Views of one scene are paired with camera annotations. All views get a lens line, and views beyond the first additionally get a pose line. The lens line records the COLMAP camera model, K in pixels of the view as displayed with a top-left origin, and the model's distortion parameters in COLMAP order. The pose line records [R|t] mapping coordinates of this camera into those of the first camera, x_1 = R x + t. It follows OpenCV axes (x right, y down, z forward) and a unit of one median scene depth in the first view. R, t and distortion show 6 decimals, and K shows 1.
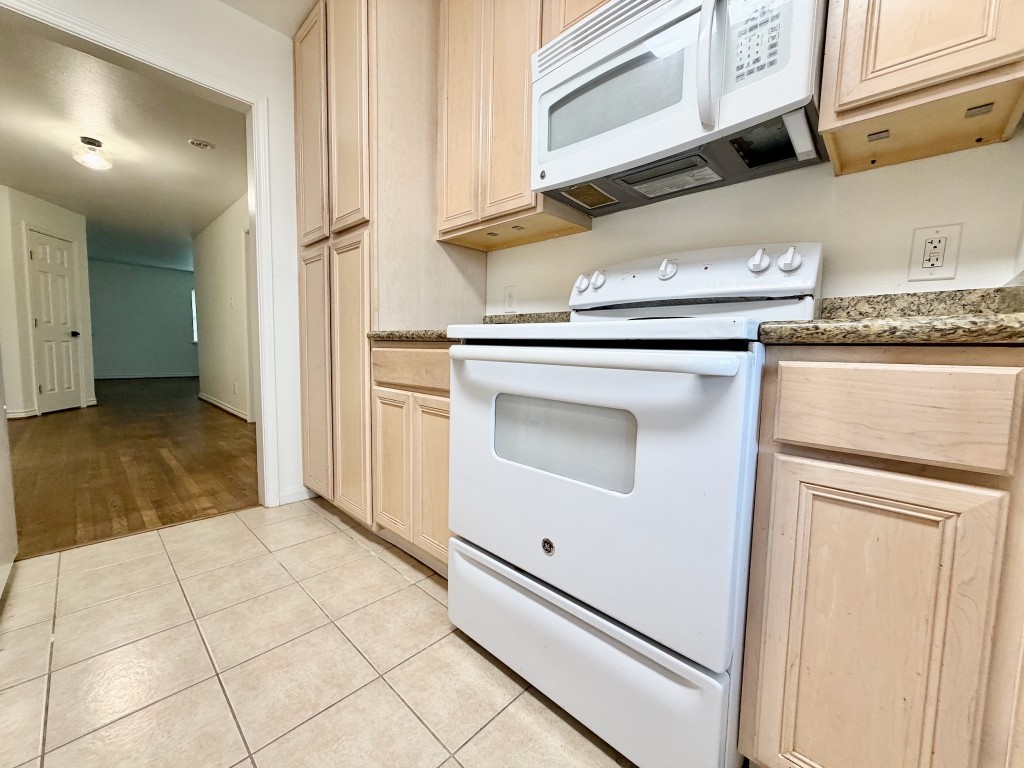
lens RADIAL K [[404.0, 0, 511.9], [0, 404.0, 383.1], [0, 0, 1]] dist [0.001588, 0.000315]
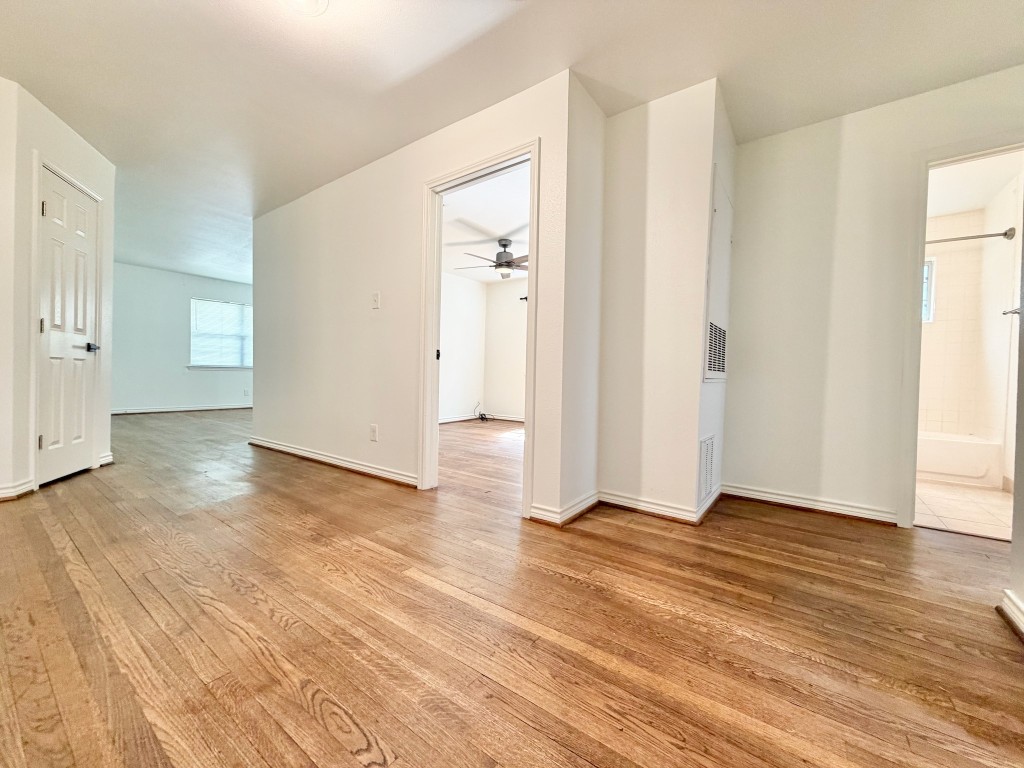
lens RADIAL K [[404.0, 0, 512.6], [0, 404.0, 384.4], [0, 0, 1]] dist [0.001588, 0.000315]
pose [[0.991150, -0.001380, 0.132737, -0.583299], [0.009055, 0.998319, -0.057239, -0.028535], [-0.132435, 0.057934, 0.989497, 0.344737]]
